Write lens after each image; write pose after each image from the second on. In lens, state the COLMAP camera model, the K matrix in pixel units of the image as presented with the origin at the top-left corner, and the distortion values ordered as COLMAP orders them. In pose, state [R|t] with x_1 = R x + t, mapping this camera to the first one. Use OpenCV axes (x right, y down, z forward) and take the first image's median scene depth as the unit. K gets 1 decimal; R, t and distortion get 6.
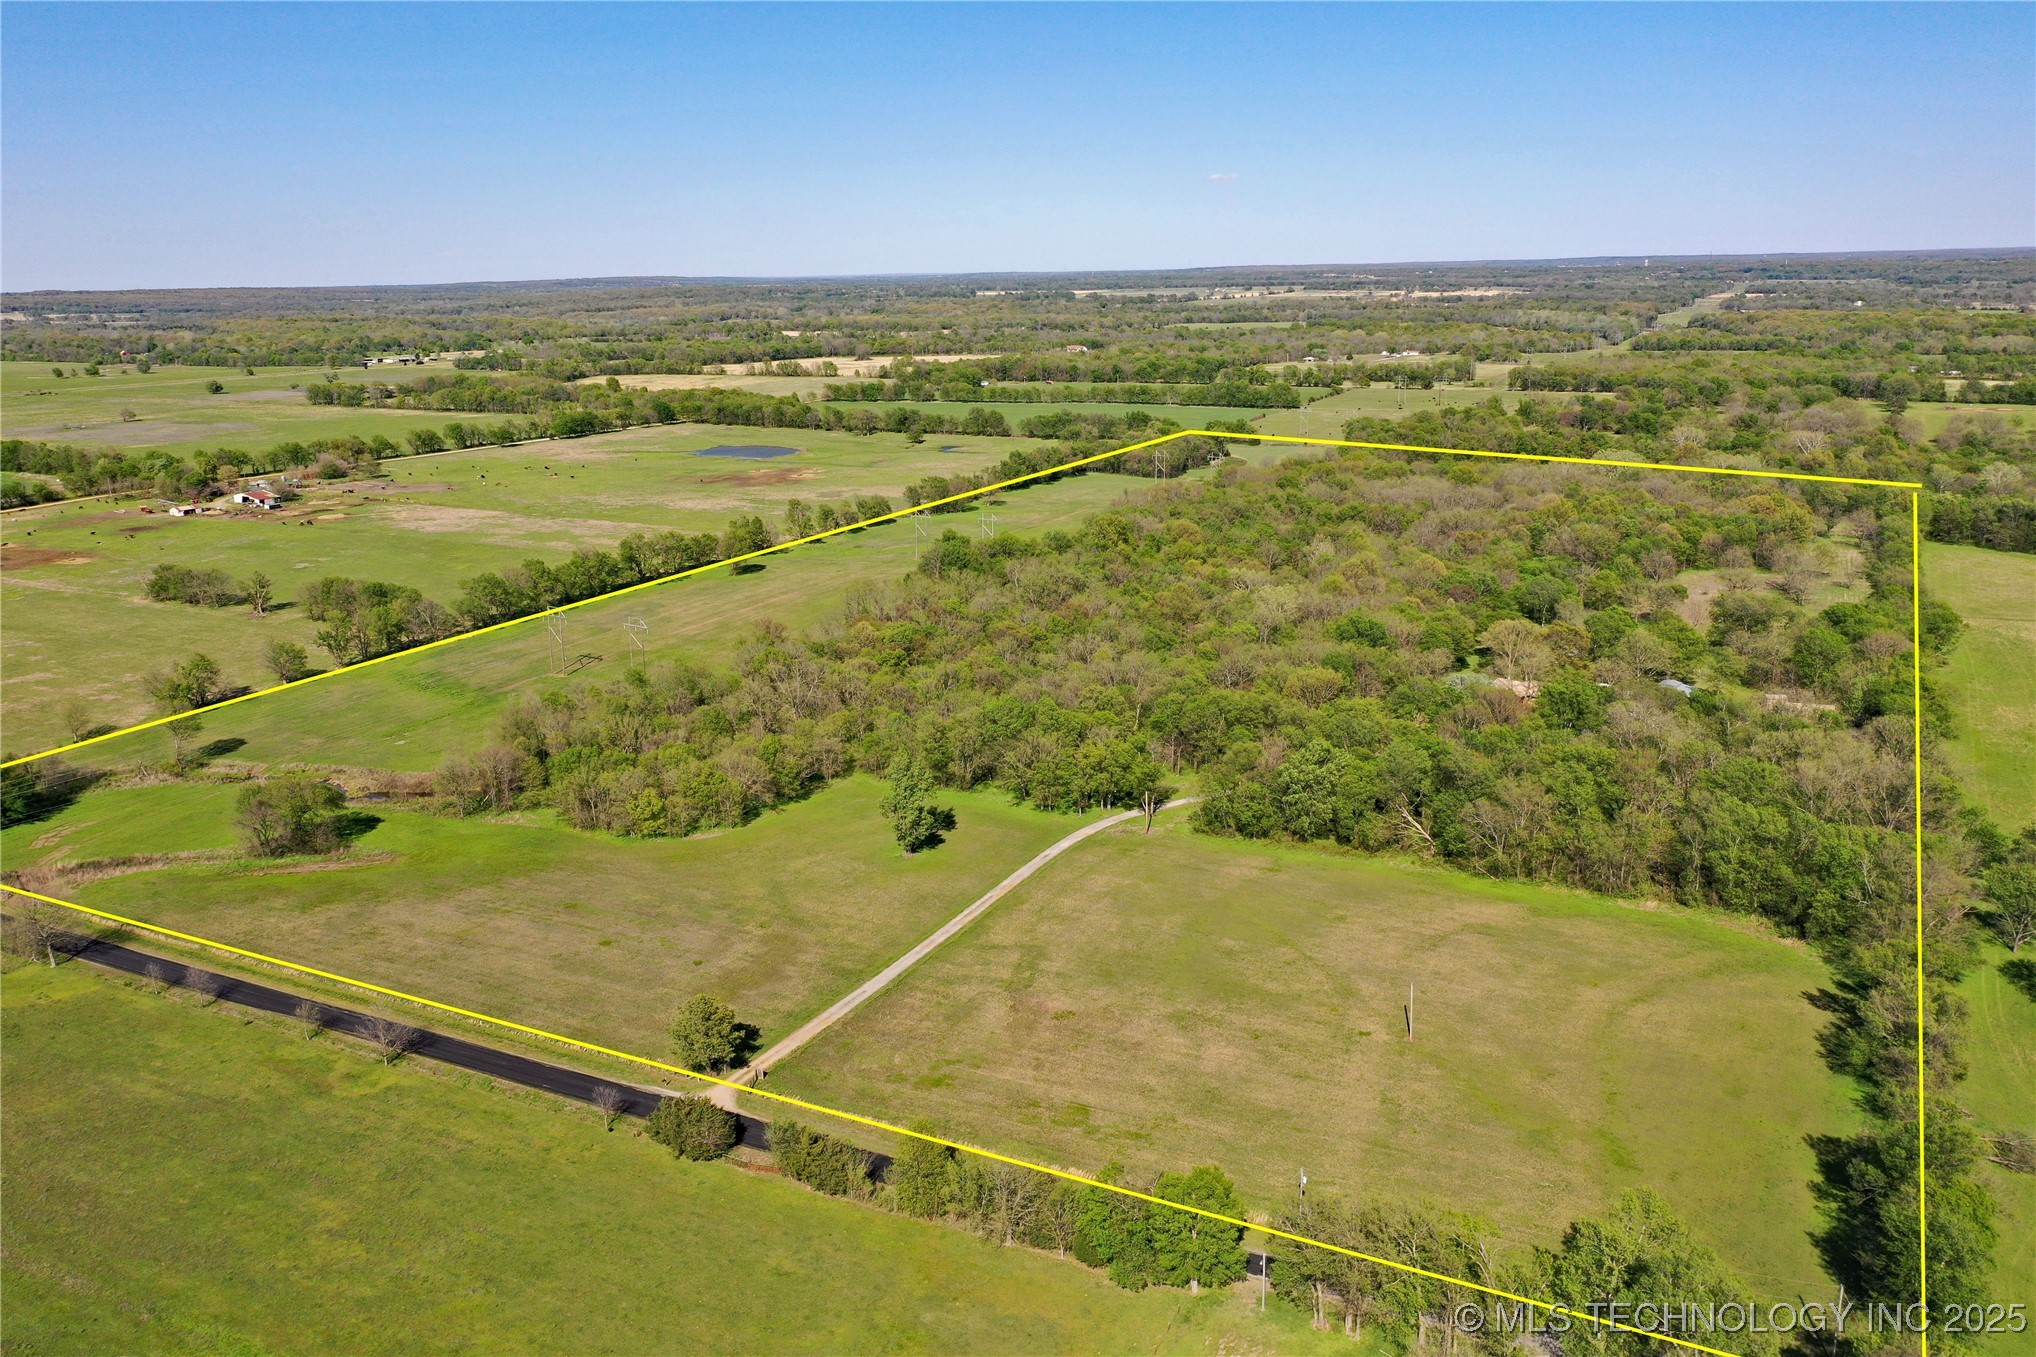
lens RADIAL K [[1653.6, 0, 1022.3], [0, 1653.6, 676.6], [0, 0, 1]] dist [0.006103, -0.000723]
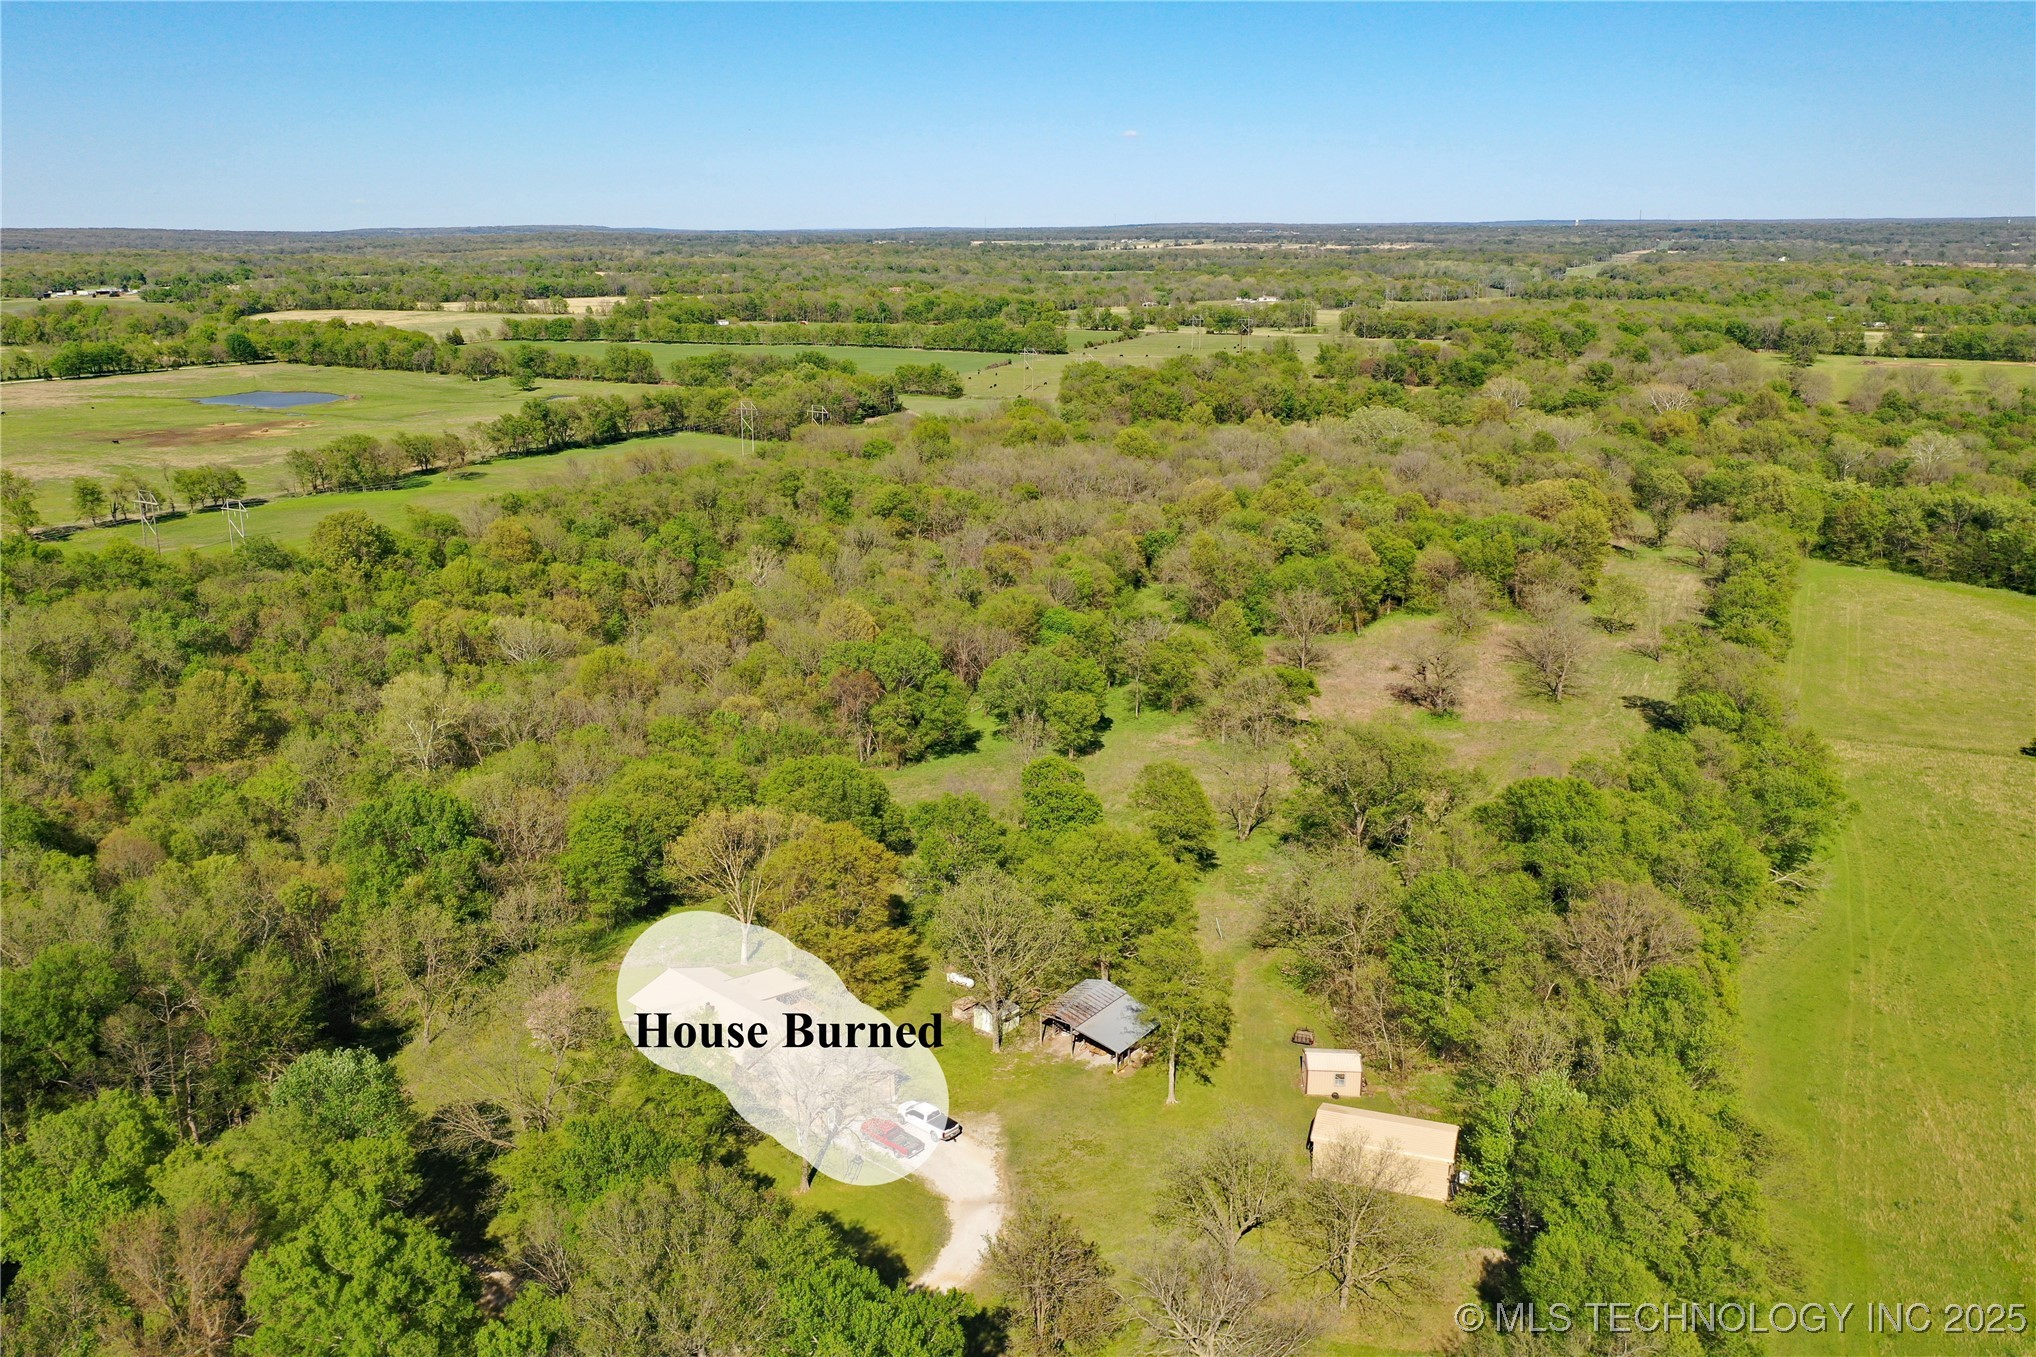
lens RADIAL K [[1653.6, 0, 1013.5], [0, 1653.6, 679.4], [0, 0, 1]] dist [0.006103, -0.000723]
pose [[0.999504, 0.005696, 0.030986, 0.130967], [-0.006485, 0.999656, 0.025422, -0.028870], [-0.030831, -0.025611, 0.999196, 0.223883]]
